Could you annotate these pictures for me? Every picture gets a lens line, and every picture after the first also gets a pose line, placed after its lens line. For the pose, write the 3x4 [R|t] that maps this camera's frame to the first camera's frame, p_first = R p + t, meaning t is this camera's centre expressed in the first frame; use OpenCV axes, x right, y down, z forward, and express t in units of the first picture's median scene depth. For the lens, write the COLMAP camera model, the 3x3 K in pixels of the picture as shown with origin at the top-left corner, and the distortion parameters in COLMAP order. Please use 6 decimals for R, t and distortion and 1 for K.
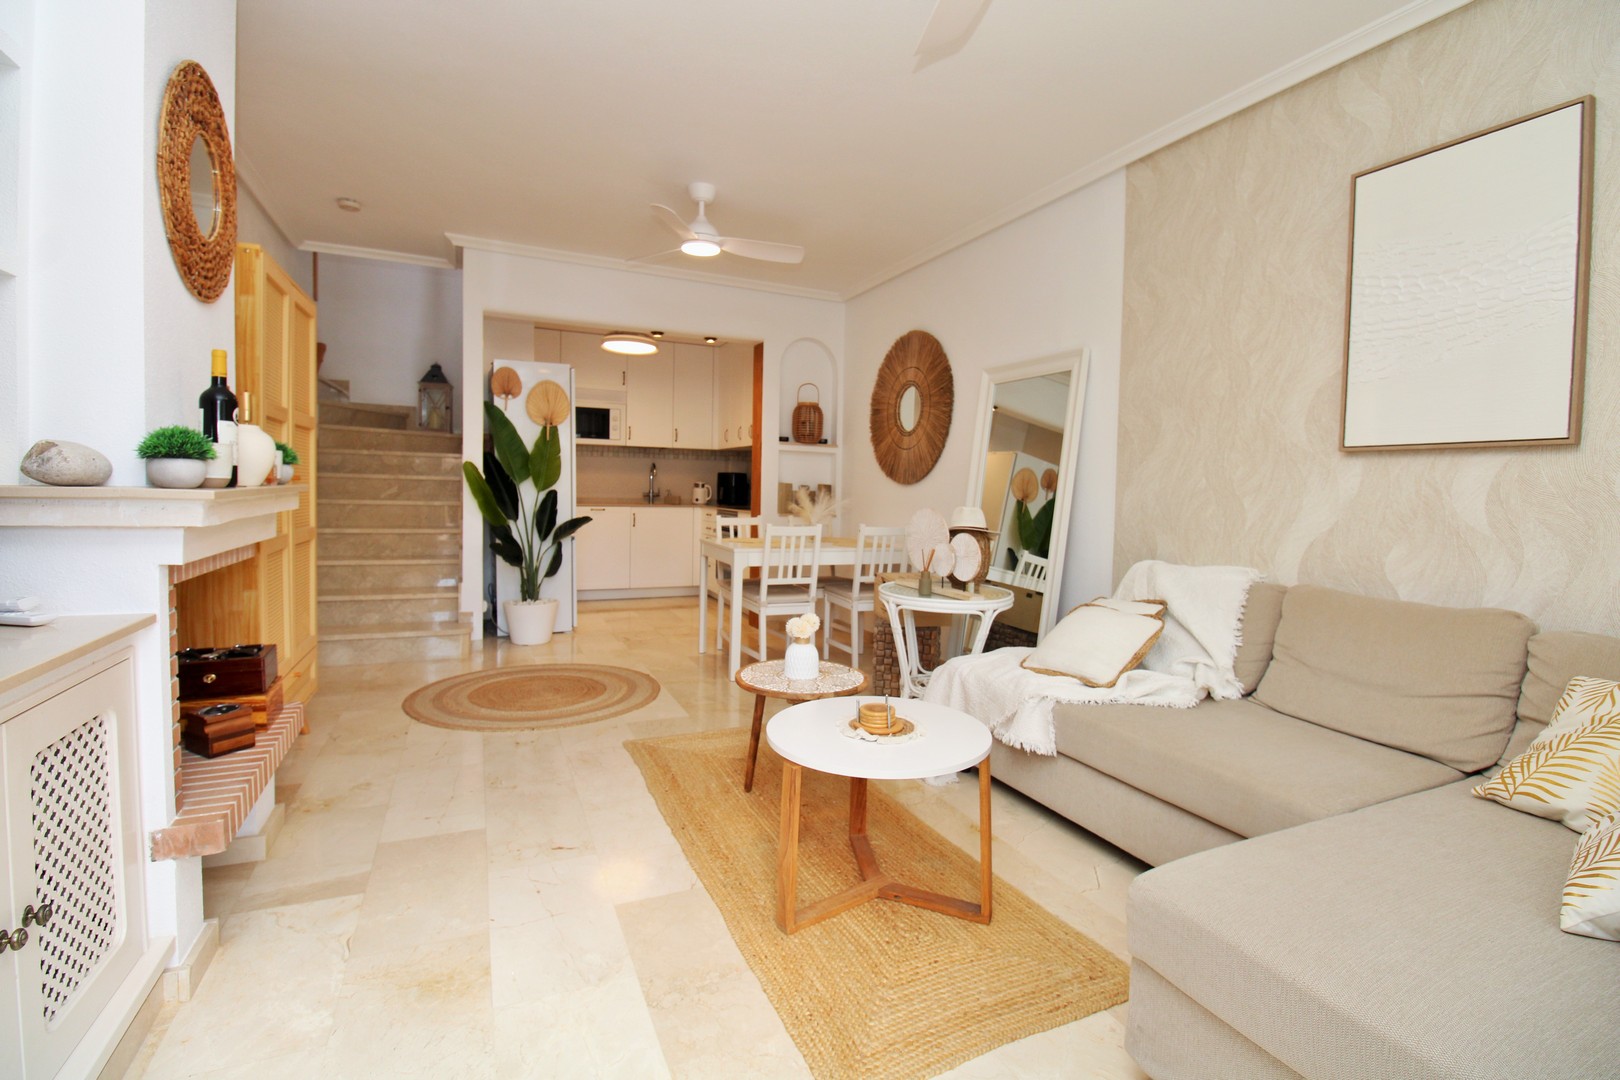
lens RADIAL K [[754.3, 0, 800.6], [0, 754.3, 519.8], [0, 0, 1]] dist [-0.008048, -0.008869]
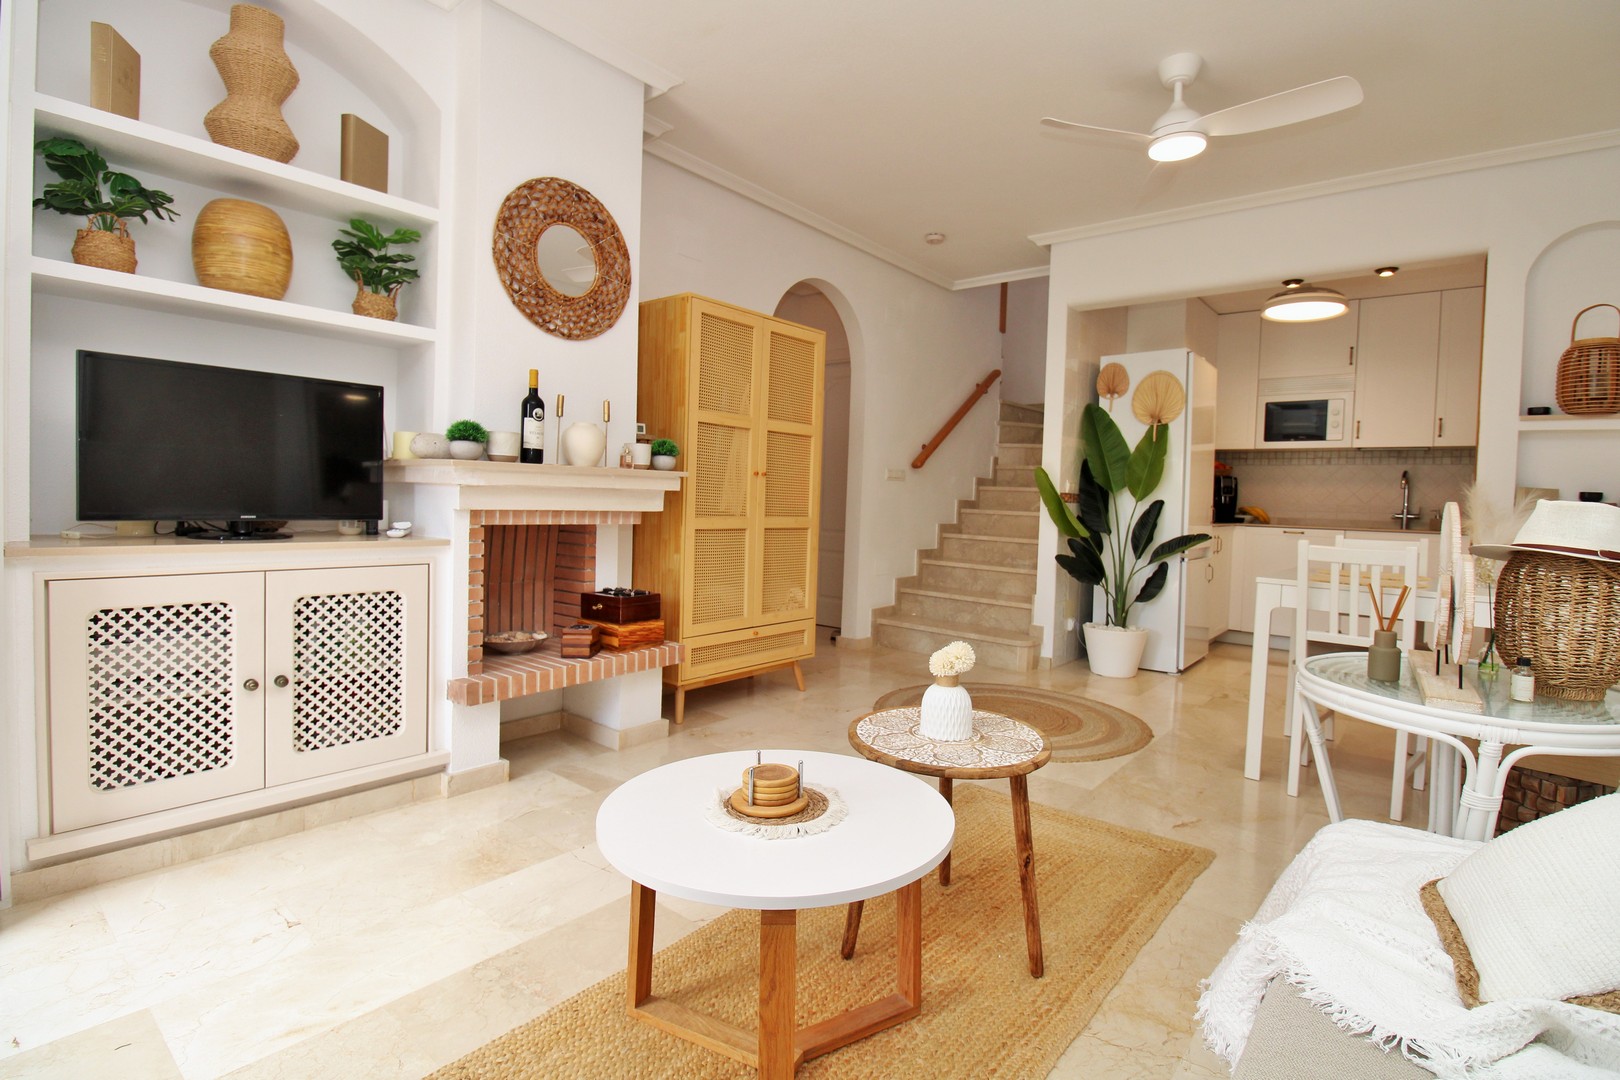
lens RADIAL K [[754.3, 0, 805.1], [0, 754.3, 528.5], [0, 0, 1]] dist [-0.008048, -0.008869]
pose [[0.443709, 0.026408, -0.895782, 0.253116], [-0.059065, 0.998254, 0.000172, 0.015710], [0.894223, 0.052833, 0.444494, 0.274263]]
